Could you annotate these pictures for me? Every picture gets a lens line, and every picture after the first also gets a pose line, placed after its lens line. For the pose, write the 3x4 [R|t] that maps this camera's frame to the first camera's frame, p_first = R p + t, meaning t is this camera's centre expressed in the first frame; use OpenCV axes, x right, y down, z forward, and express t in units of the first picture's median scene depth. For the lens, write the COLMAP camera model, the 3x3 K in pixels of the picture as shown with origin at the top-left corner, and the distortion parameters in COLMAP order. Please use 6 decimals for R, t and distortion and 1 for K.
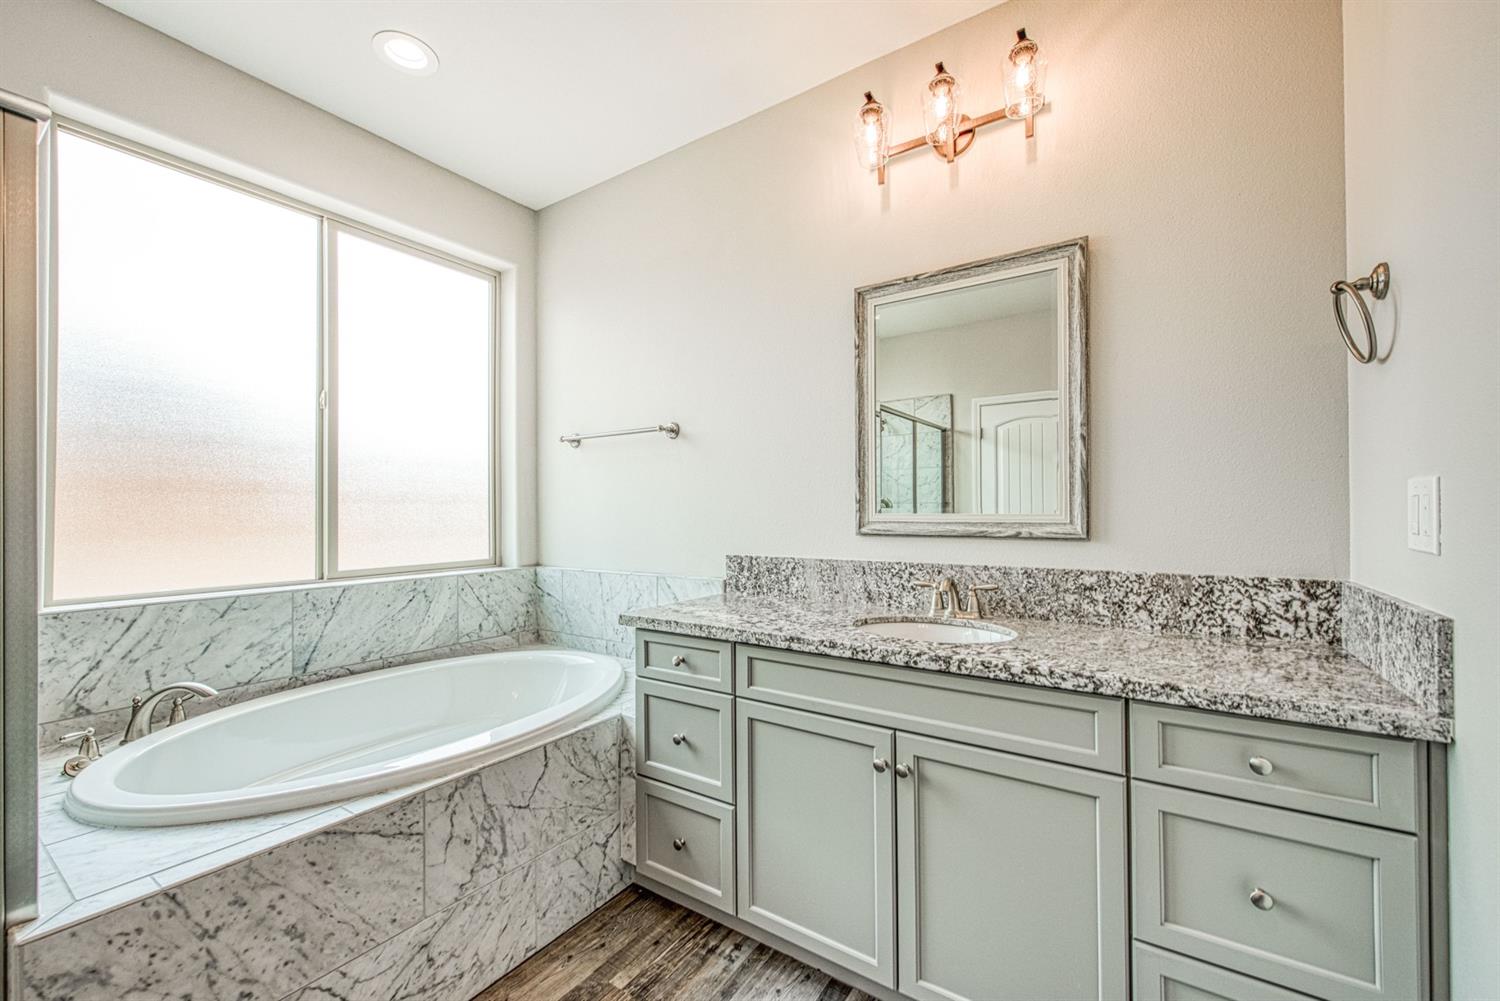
lens RADIAL K [[611.4, 0, 754.6], [0, 611.4, 510.0], [0, 0, 1]] dist [0.000598, -0.002580]
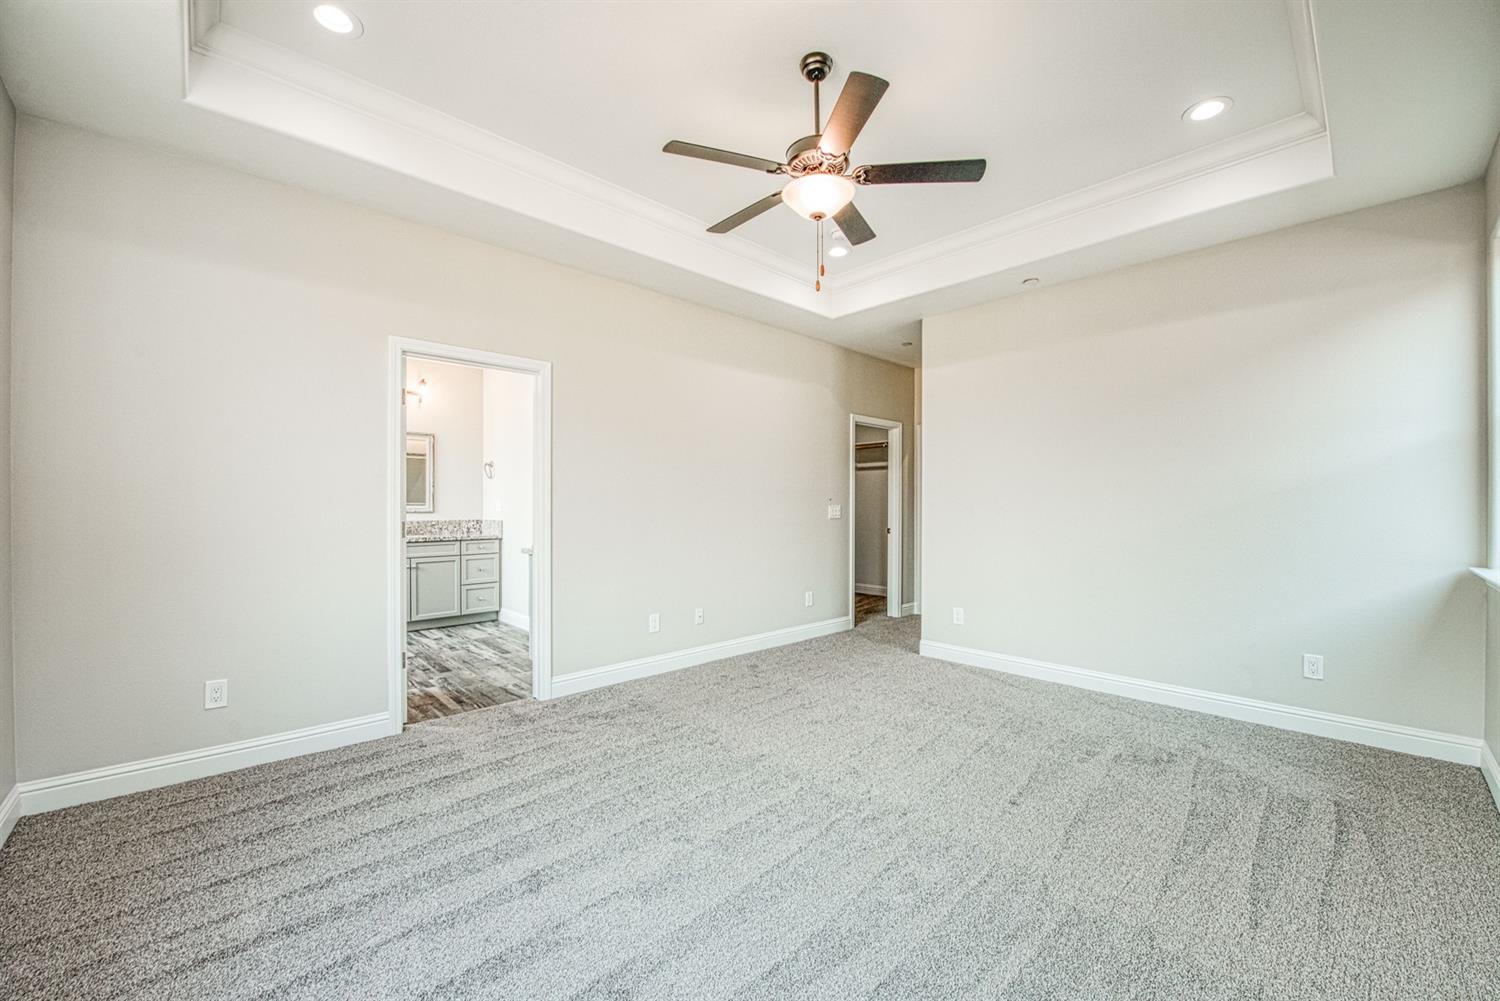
lens RADIAL K [[611.4, 0, 754.6], [0, 611.4, 510.0], [0, 0, 1]] dist [0.000598, -0.002580]
pose [[0.223845, -0.000505, 0.974625, -2.513944], [0.000507, 1.000000, 0.000401, 0.029016], [-0.974625, 0.000404, 0.223845, -1.681642]]
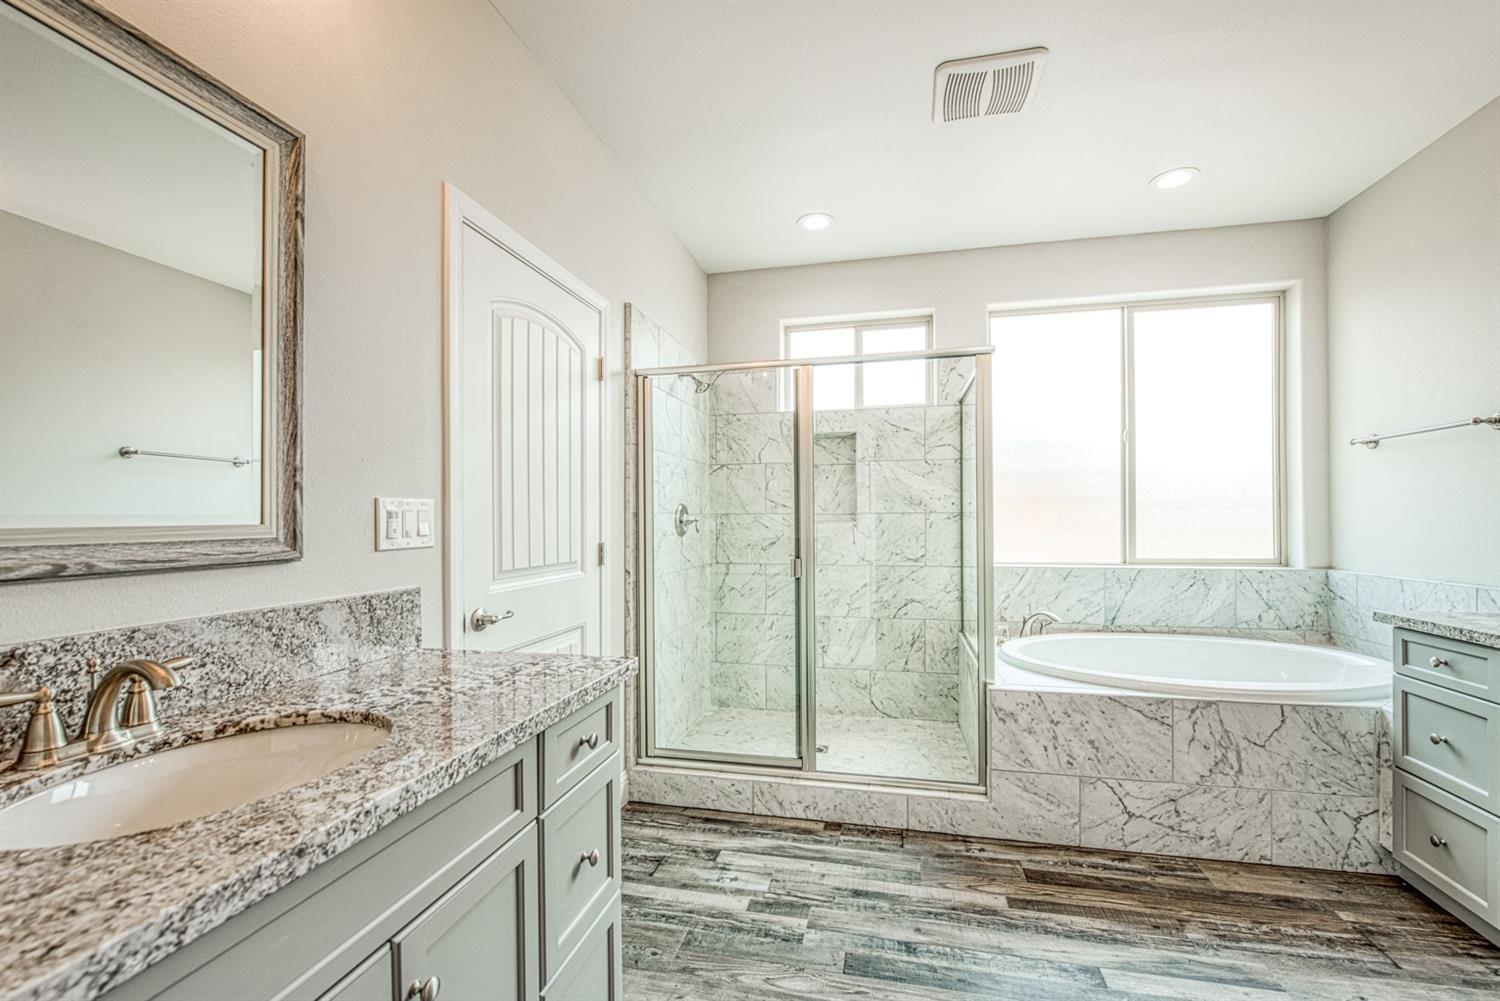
lens RADIAL K [[611.4, 0, 754.6], [0, 611.4, 510.0], [0, 0, 1]] dist [0.000598, -0.002580]
pose [[0.360838, -0.008653, -0.932589, 0.392552], [0.003145, 0.999963, -0.008061, -0.001335], [0.932623, -0.000024, 0.360851, -0.402753]]
